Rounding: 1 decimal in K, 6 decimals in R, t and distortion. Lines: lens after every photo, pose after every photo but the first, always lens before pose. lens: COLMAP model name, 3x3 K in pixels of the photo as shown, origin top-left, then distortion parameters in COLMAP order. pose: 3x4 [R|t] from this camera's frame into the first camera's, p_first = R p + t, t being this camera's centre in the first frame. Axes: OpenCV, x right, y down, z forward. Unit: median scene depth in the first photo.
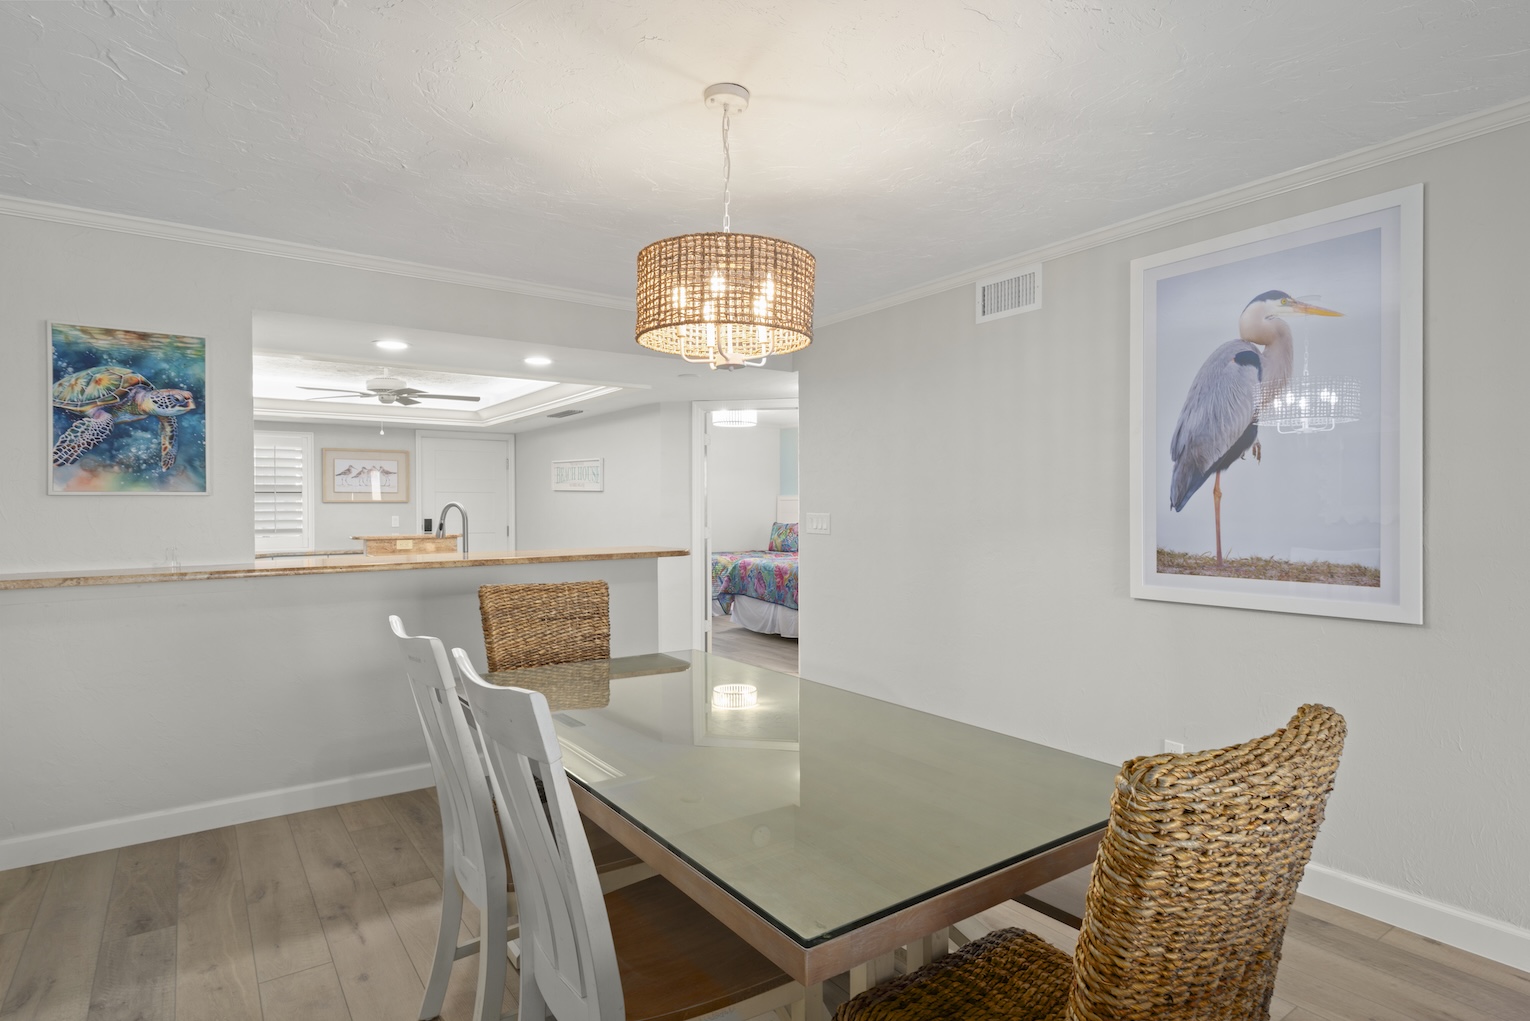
lens RADIAL K [[809.2, 0, 765.0], [0, 809.2, 510.5], [0, 0, 1]] dist [0.002206, 0.000605]
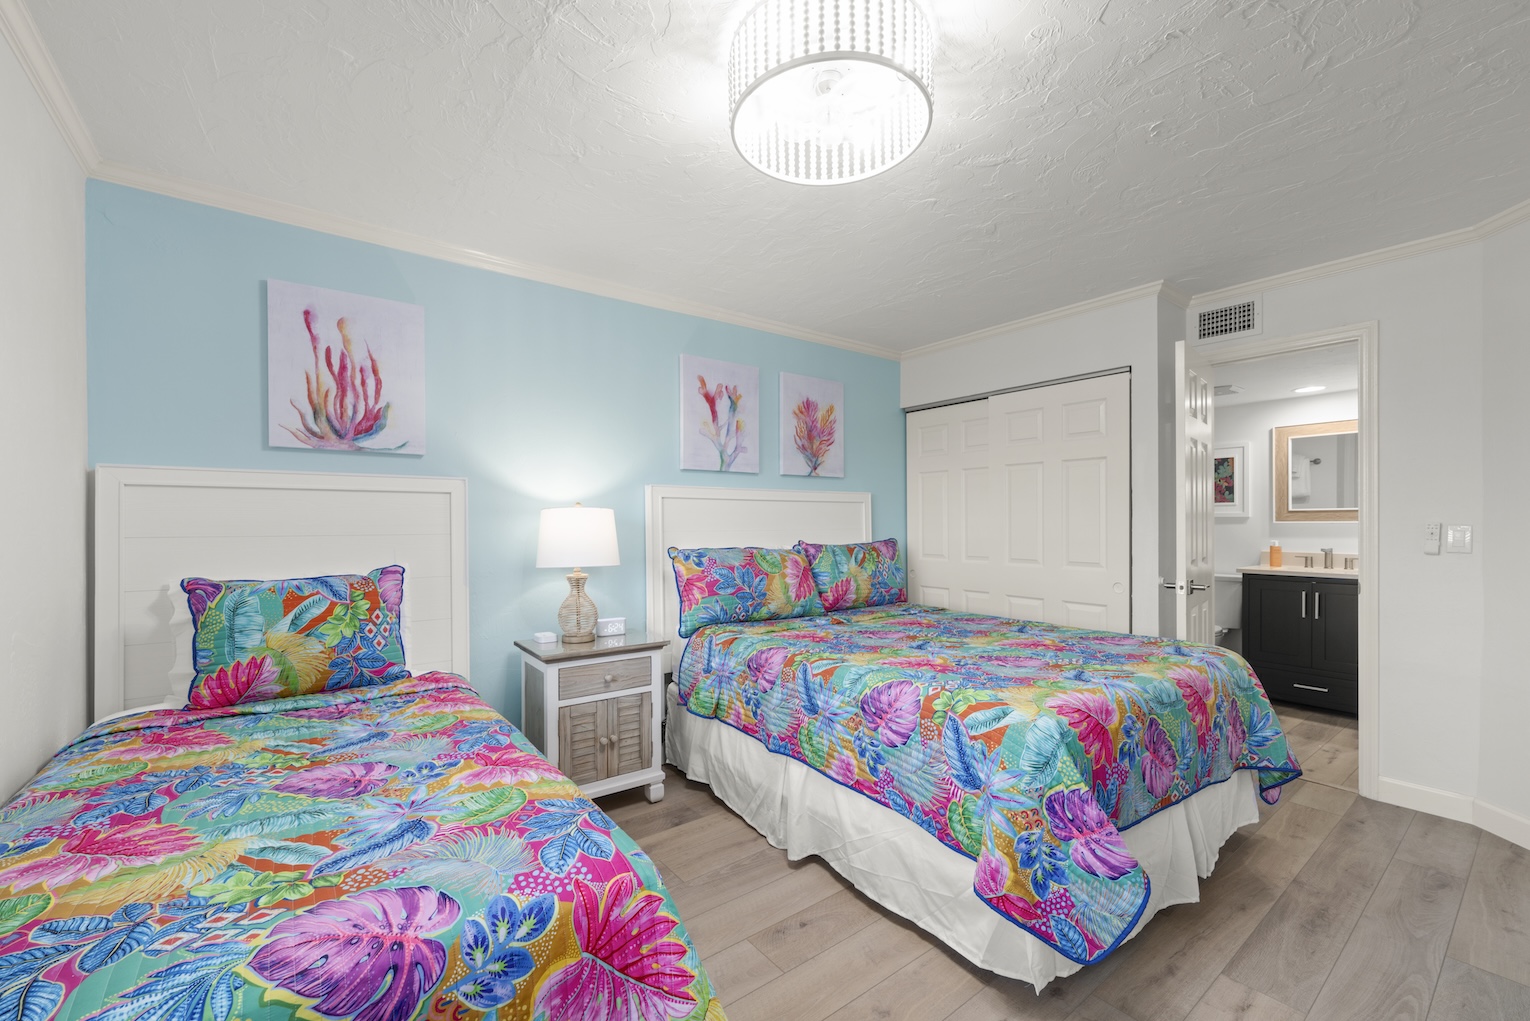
lens RADIAL K [[621.9, 0, 768.7], [0, 621.9, 524.8], [0, 0, 1]] dist [0.000185, 0.000058]
pose [[-0.031340, -0.000675, 0.999509, -0.599174], [0.008691, 0.999962, 0.000947, 0.002060], [-0.999471, 0.008716, -0.031333, 2.943293]]
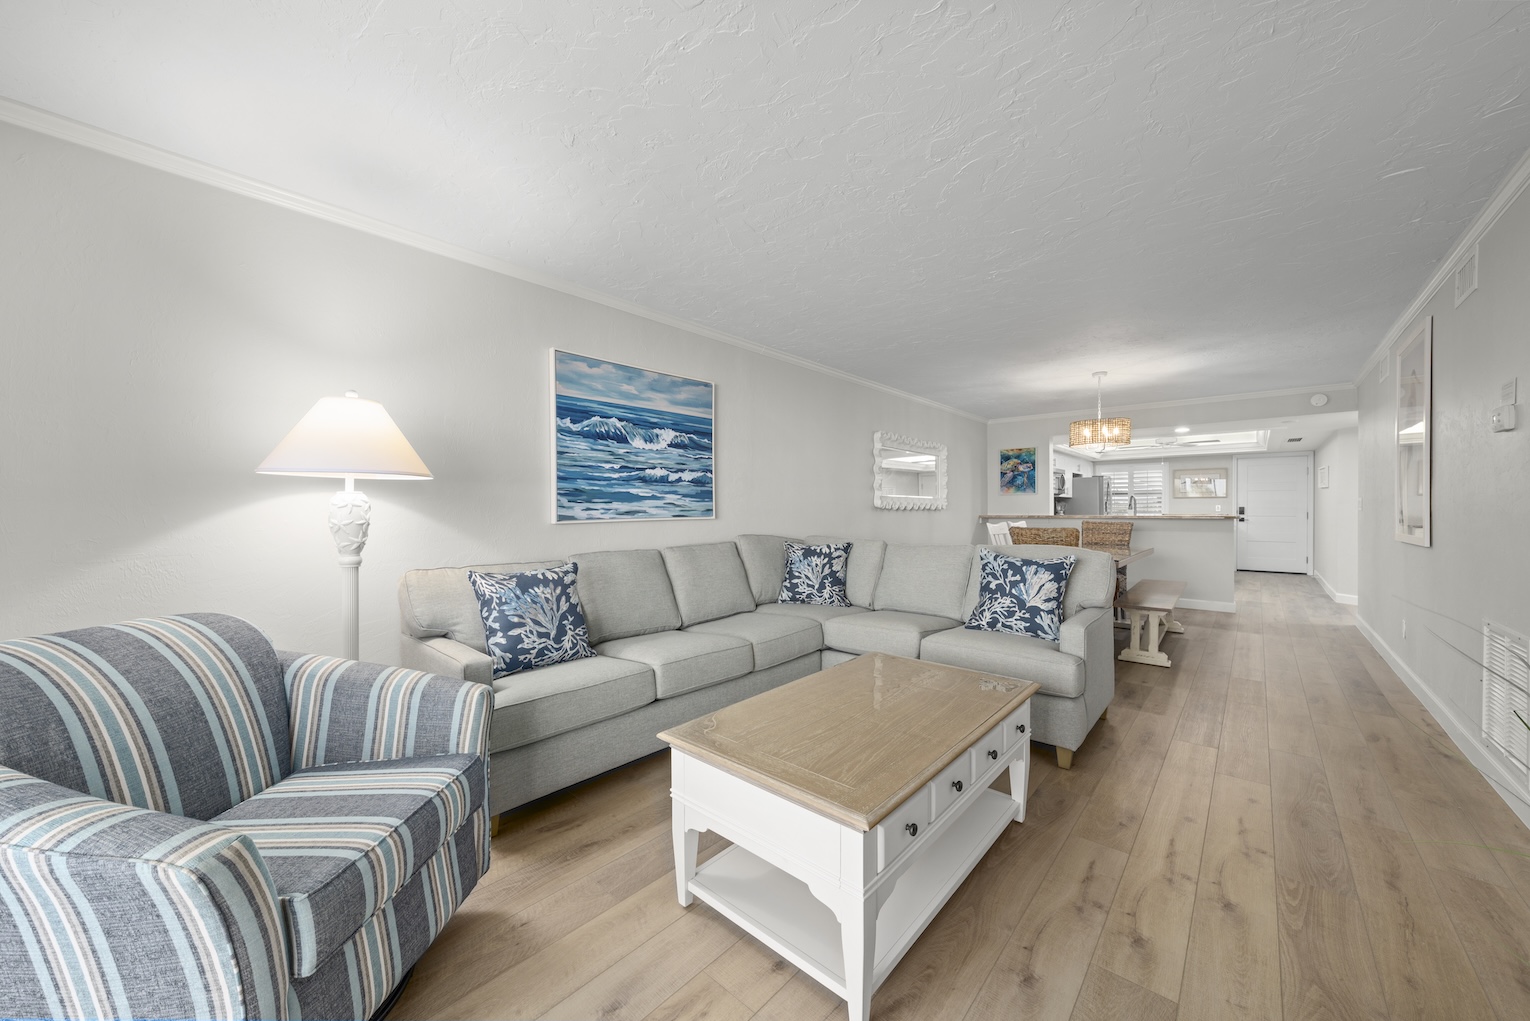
lens RADIAL K [[555.3, 0, 765.0], [0, 555.3, 510.5], [0, 0, 1]] dist [-0.000502, 0.000113]
pose [[0.224252, 0.005842, -0.974514, 1.355033], [-0.004004, 0.999979, 0.005073, 0.043714], [0.974523, 0.002765, 0.224270, -0.636292]]
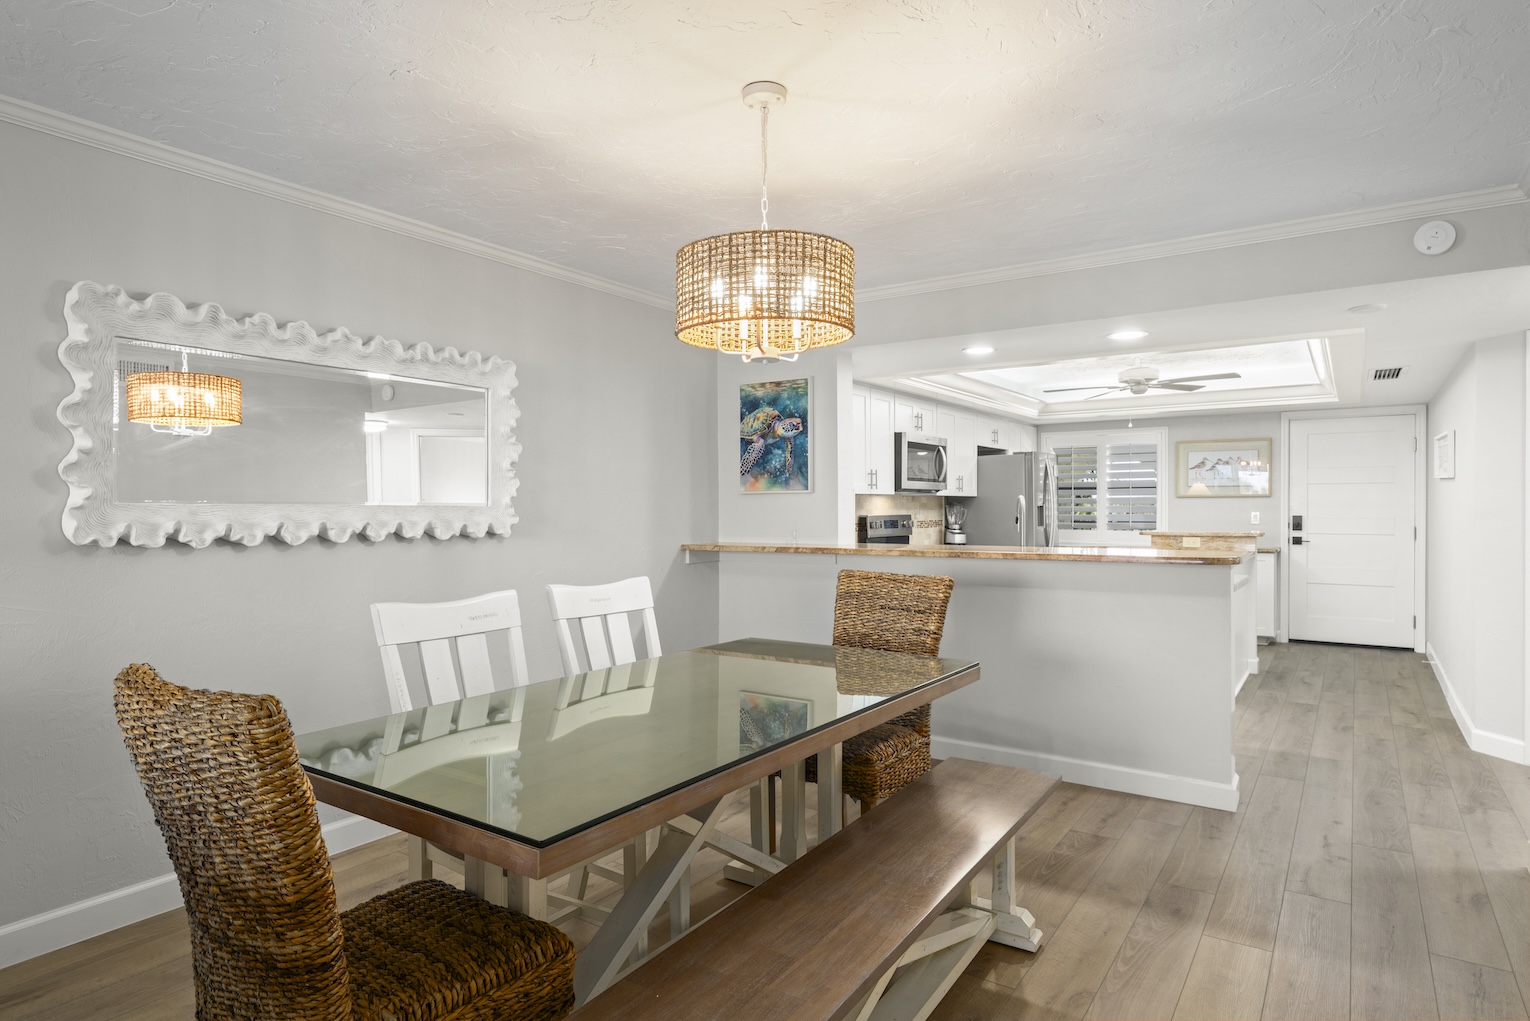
lens RADIAL K [[862.0, 0, 765.0], [0, 862.0, 510.5], [0, 0, 1]] dist [0.008006, 0.001250]
pose [[0.343605, 0.007765, -0.939082, 0.680967], [-0.003439, 0.999970, 0.007010, 0.001627], [0.939108, 0.000821, 0.343621, 0.443928]]
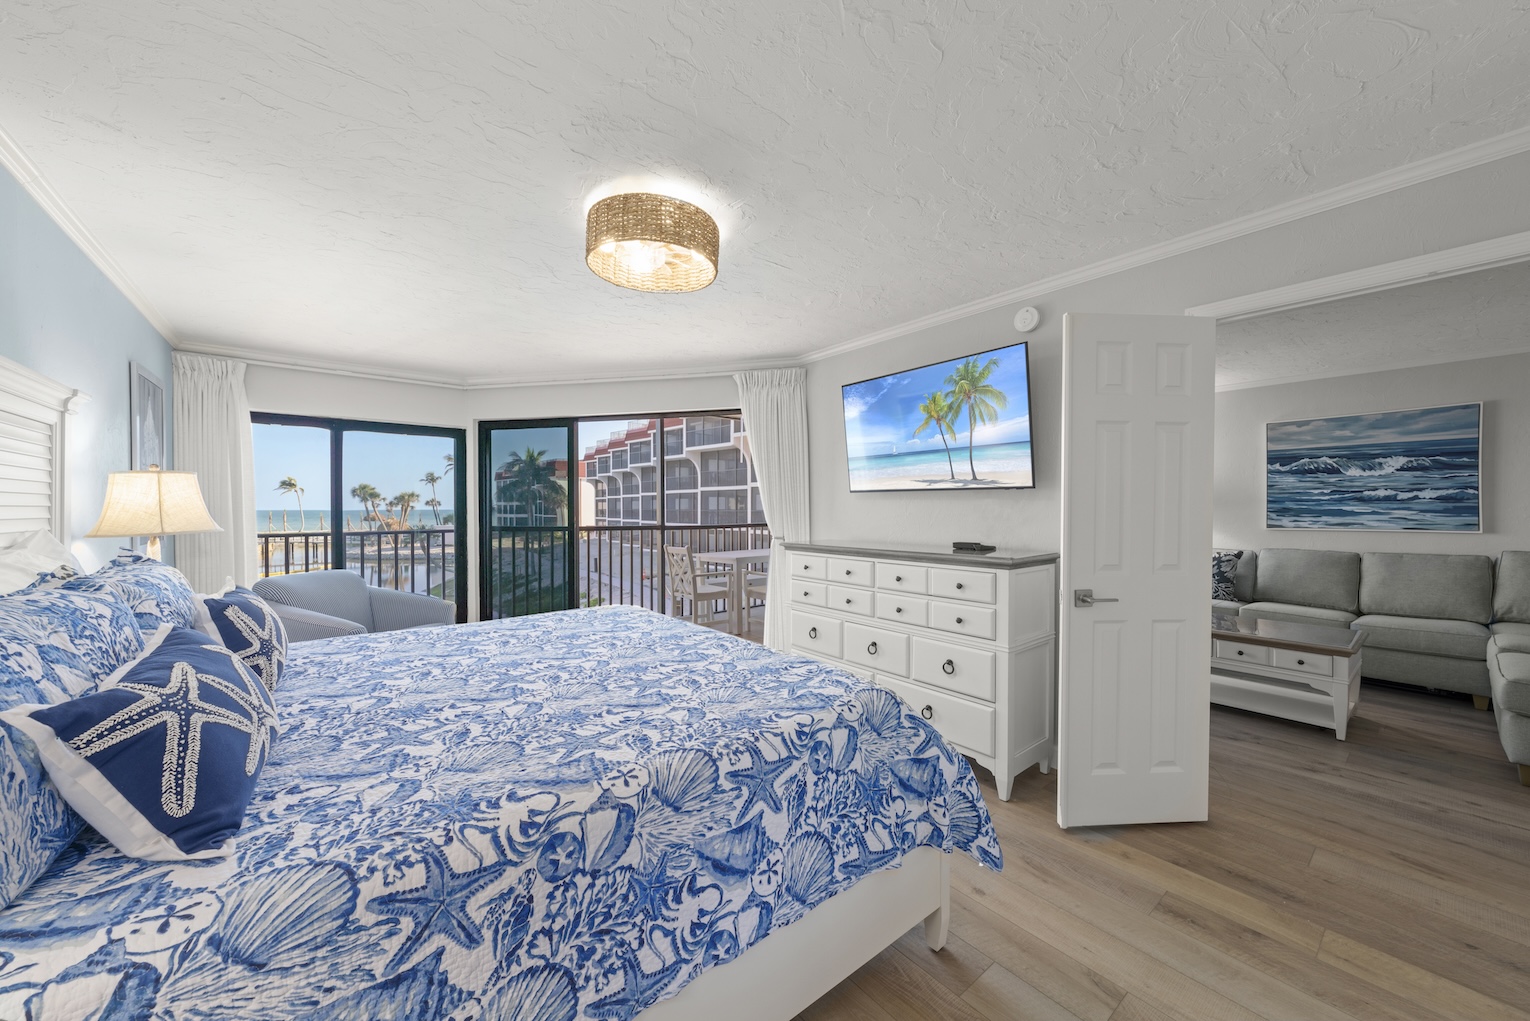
lens RADIAL K [[555.3, 0, 765.0], [0, 555.3, 510.5], [0, 0, 1]] dist [-0.000502, 0.000113]
pose [[-0.998263, 0.007886, -0.058388, 1.855114], [0.007071, 0.999875, 0.014151, -0.013373], [0.058493, 0.013714, -0.998194, 0.722697]]
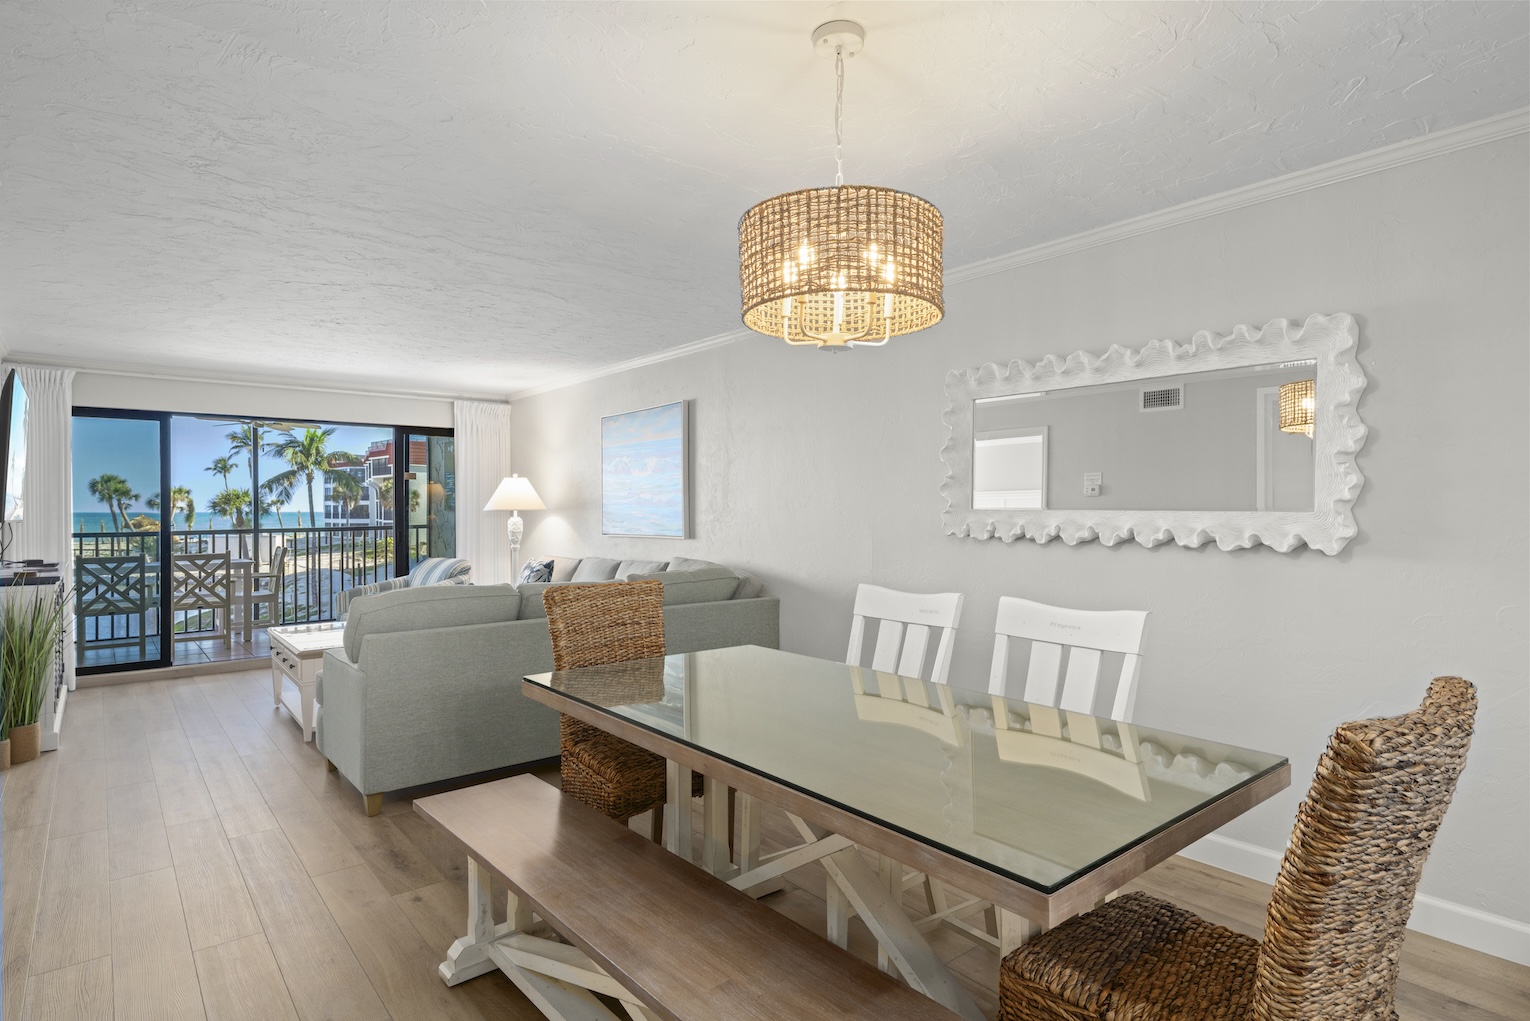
lens RADIAL K [[809.2, 0, 765.0], [0, 809.2, 510.5], [0, 0, 1]] dist [0.002206, 0.000605]
pose [[-0.997535, 0.006448, -0.069875, 0.064250], [0.005803, 0.999939, 0.009436, -0.008086], [0.069932, 0.009008, -0.997511, 1.314792]]
